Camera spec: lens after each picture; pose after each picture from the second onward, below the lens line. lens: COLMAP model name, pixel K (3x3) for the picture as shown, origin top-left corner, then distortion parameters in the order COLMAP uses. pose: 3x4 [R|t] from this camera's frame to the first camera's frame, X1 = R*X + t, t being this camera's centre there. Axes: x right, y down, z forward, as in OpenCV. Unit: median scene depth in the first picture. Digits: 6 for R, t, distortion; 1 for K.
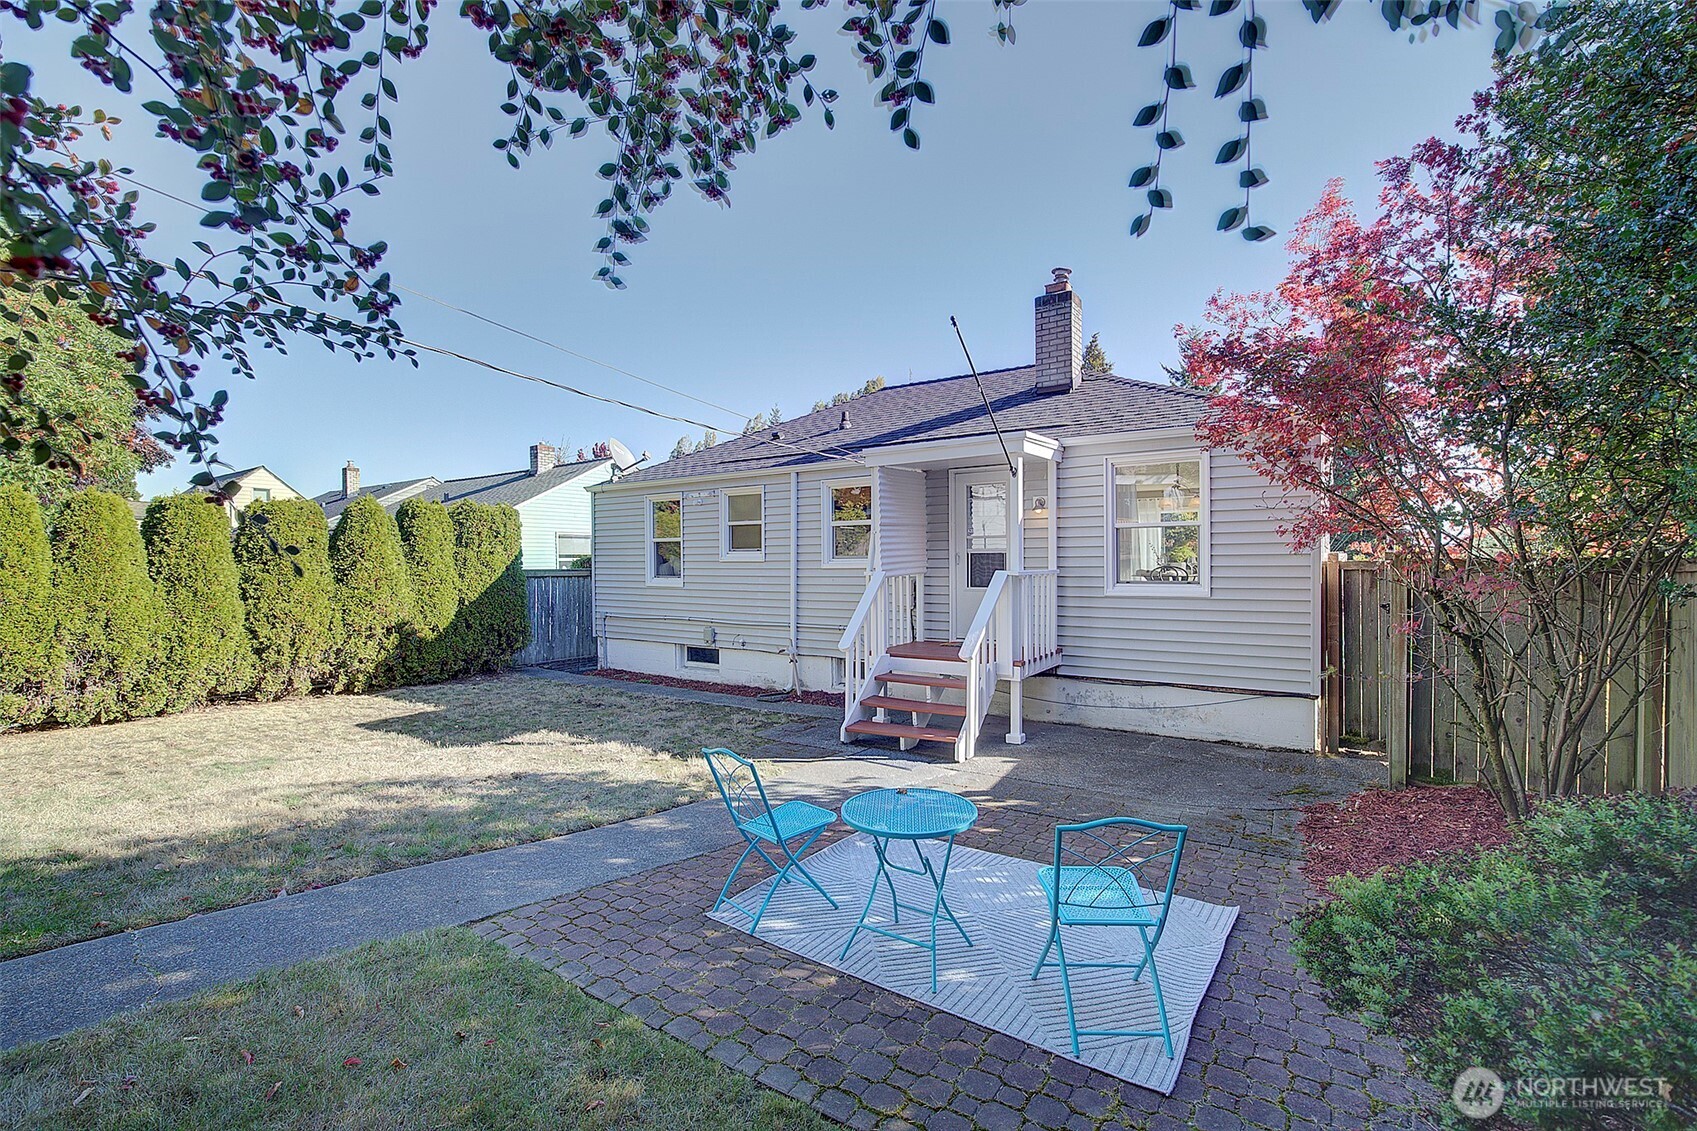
lens RADIAL K [[730.7, 0, 845.2], [0, 730.7, 569.0], [0, 0, 1]] dist [0.000194, -0.000030]
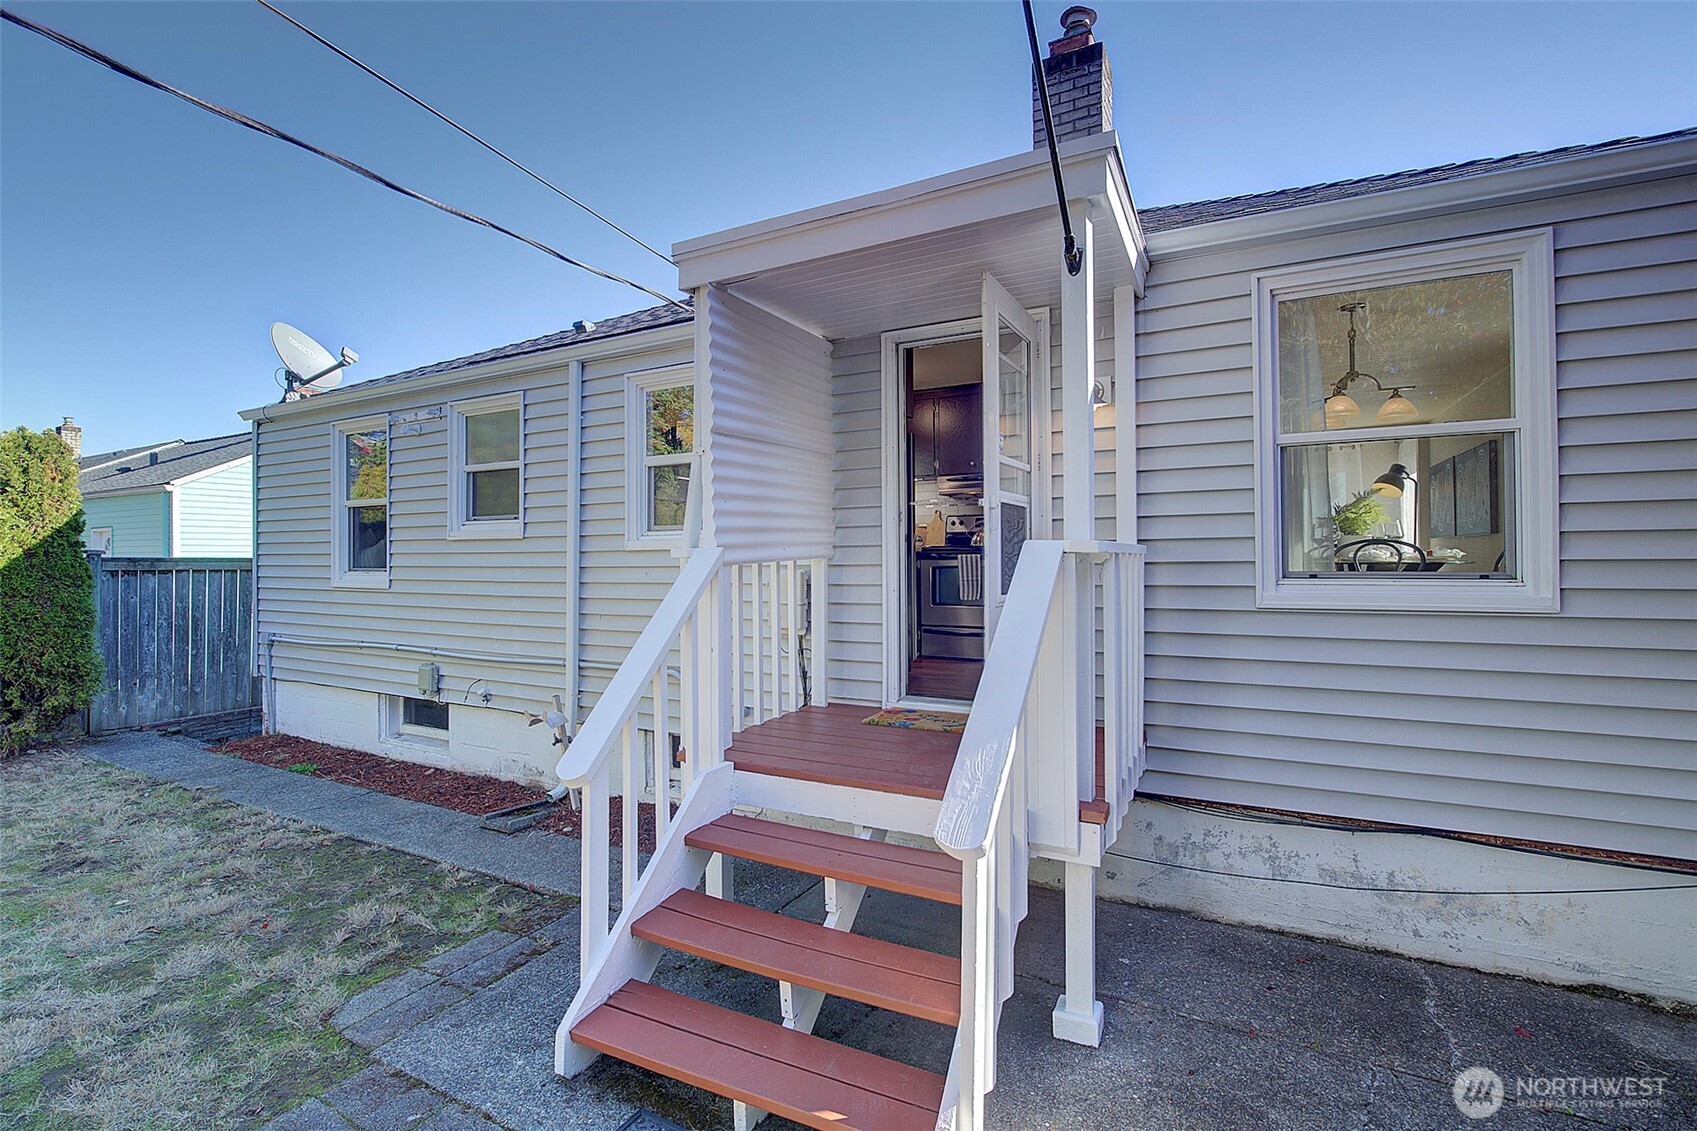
lens RADIAL K [[730.7, 0, 845.2], [0, 730.7, 569.0], [0, 0, 1]] dist [0.000194, -0.000030]
pose [[0.993235, 0.000321, 0.116119, 0.059580], [-0.000400, 1.000000, 0.000657, 0.011211], [-0.116119, -0.000699, 0.993235, 0.490742]]
